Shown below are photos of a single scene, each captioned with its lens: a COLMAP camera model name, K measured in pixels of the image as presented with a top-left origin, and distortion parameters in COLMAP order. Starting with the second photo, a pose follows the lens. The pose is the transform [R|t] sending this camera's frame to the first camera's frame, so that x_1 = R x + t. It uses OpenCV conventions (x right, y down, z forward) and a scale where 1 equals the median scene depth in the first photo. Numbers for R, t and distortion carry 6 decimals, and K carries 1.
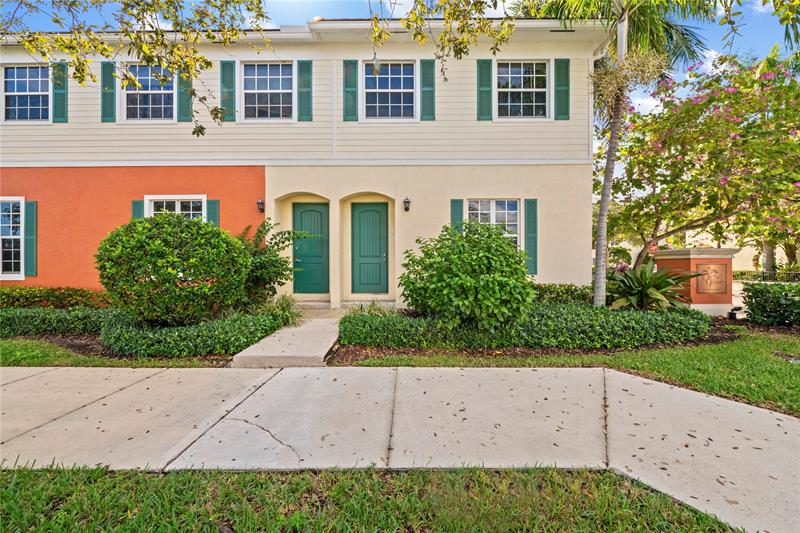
lens RADIAL K [[314.2, 0, 403.4], [0, 314.2, 266.0], [0, 0, 1]] dist [-0.001290, -0.003144]
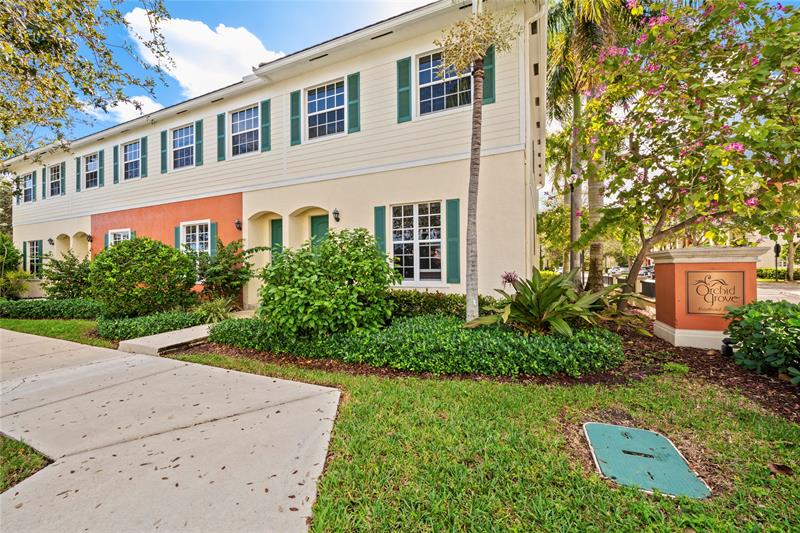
lens RADIAL K [[314.2, 0, 403.4], [0, 314.2, 265.8], [0, 0, 1]] dist [-0.001290, -0.003144]
pose [[0.918157, -0.009215, -0.396110, 0.628029], [0.006497, 0.999945, -0.008202, -0.016310], [0.396164, 0.004957, 0.918166, 0.119913]]
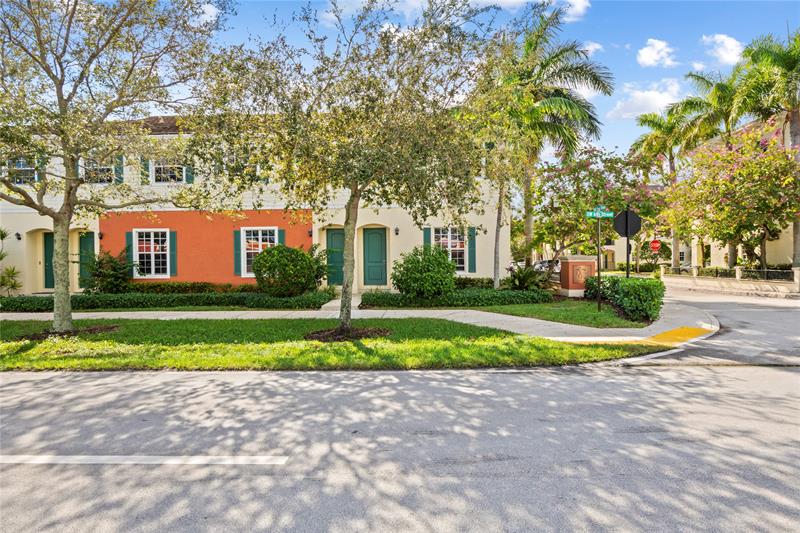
lens RADIAL K [[456.7, 0, 400.8], [0, 456.7, 265.1], [0, 0, 1]] dist [-0.001390, -0.000209]
pose [[0.999087, -0.008902, -0.041786, 0.130672], [0.009165, 0.999939, 0.006101, -0.029821], [0.041729, -0.006479, 0.999108, -1.413965]]
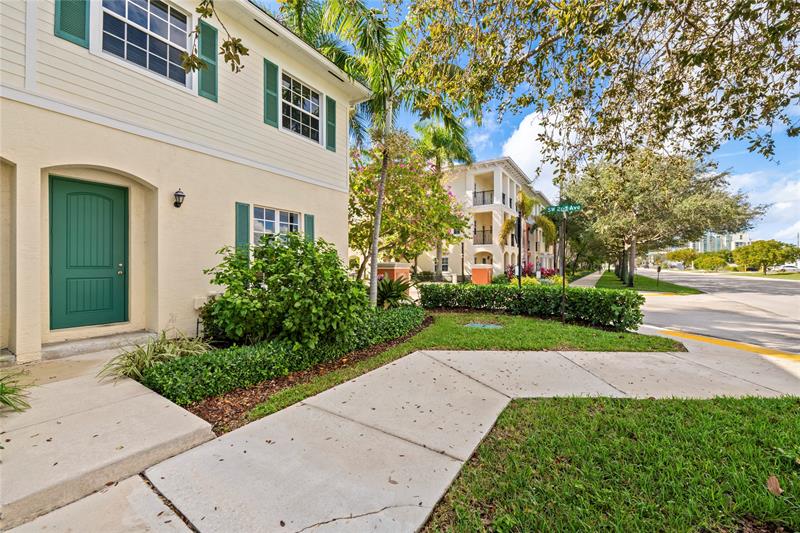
lens RADIAL K [[314.2, 0, 404.8], [0, 314.2, 266.4], [0, 0, 1]] dist [-0.001290, -0.003144]
pose [[0.539655, 0.005000, 0.841871, -0.322200], [0.003337, 0.999962, -0.008078, -0.026855], [-0.841879, 0.007169, 0.539618, 0.145424]]
